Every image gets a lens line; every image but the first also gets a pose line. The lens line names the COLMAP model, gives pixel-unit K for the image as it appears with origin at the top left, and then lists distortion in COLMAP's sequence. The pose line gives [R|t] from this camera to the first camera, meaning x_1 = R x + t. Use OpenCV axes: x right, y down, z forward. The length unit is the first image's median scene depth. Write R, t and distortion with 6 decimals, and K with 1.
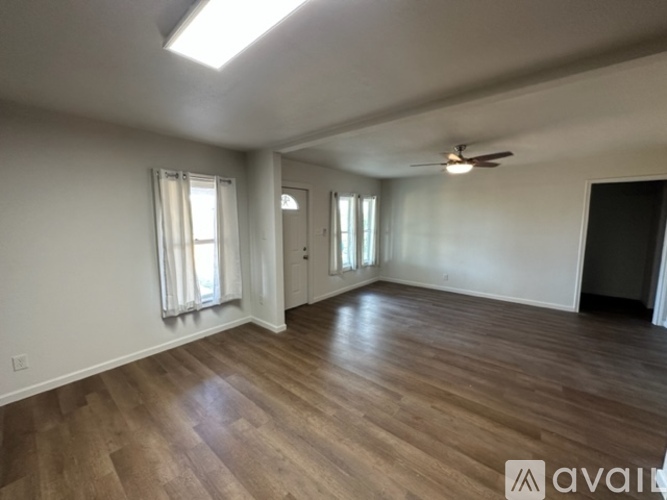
lens RADIAL K [[266.5, 0, 333.0], [0, 266.5, 251.2], [0, 0, 1]] dist [-0.001523, -0.000157]
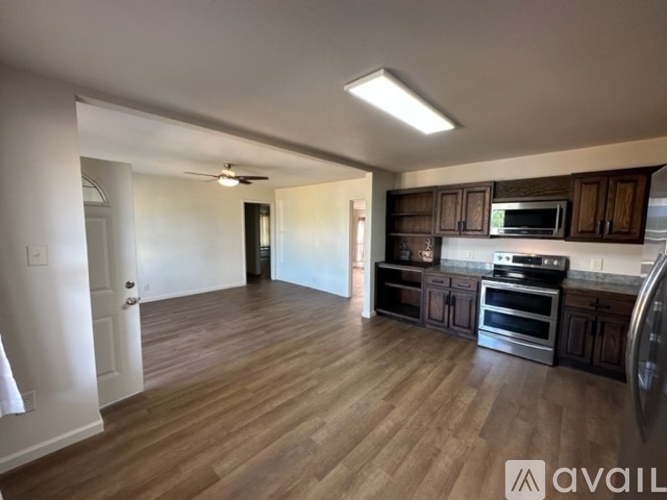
lens RADIAL K [[266.5, 0, 333.0], [0, 266.5, 251.2], [0, 0, 1]] dist [-0.001523, -0.000157]
pose [[0.053590, -0.096801, 0.993860, -0.877508], [0.110787, 0.989722, 0.090424, -0.071503], [-0.992398, 0.105261, 0.063764, 0.577969]]
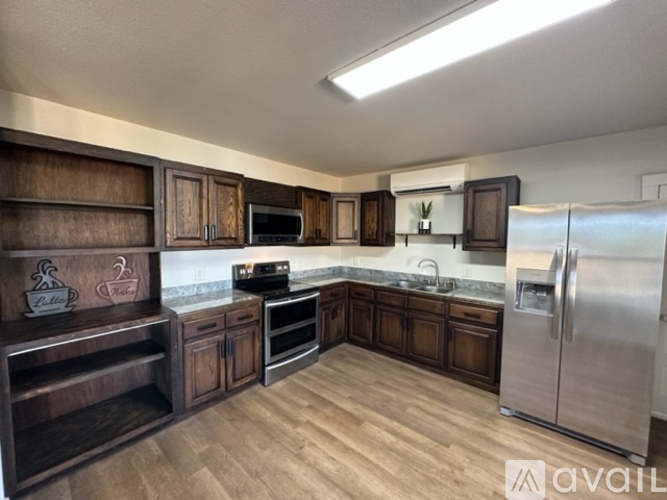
lens RADIAL K [[266.5, 0, 333.0], [0, 266.5, 251.2], [0, 0, 1]] dist [-0.001523, -0.000157]
pose [[-0.999894, -0.009584, 0.010957, 0.065230], [-0.007514, 0.984478, 0.175350, -0.098977], [-0.012467, 0.175249, -0.984445, 0.875389]]
